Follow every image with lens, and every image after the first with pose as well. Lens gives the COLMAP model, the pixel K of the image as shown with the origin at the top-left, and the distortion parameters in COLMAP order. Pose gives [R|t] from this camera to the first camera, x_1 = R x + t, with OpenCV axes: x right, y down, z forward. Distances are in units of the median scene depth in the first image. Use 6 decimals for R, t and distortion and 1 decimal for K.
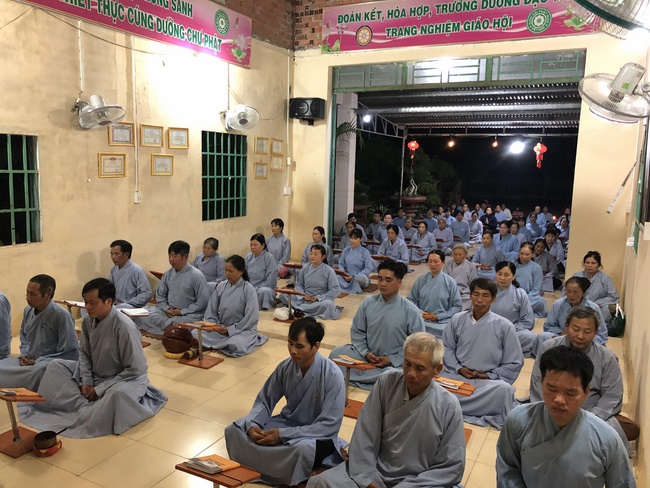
lens RADIAL K [[537.0, 0, 325.0], [0, 537.0, 244.0], [0, 0, 1]] dist [0.057266, -0.003788]
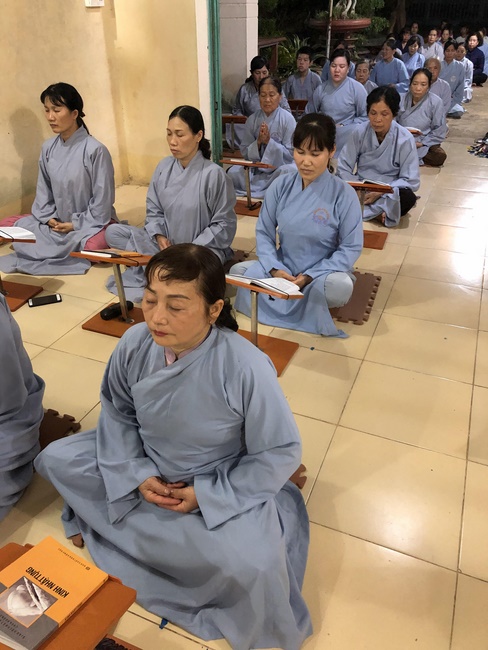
lens RADIAL K [[537.0, 0, 244.0], [0, 537.0, 325.0], [0, 0, 1]] dist [0.057266, -0.003788]
pose [[0.996012, -0.072201, 0.052407, -0.002292], [0.046282, 0.920346, 0.388357, -0.033958], [-0.076272, -0.384383, 0.920018, 0.597153]]
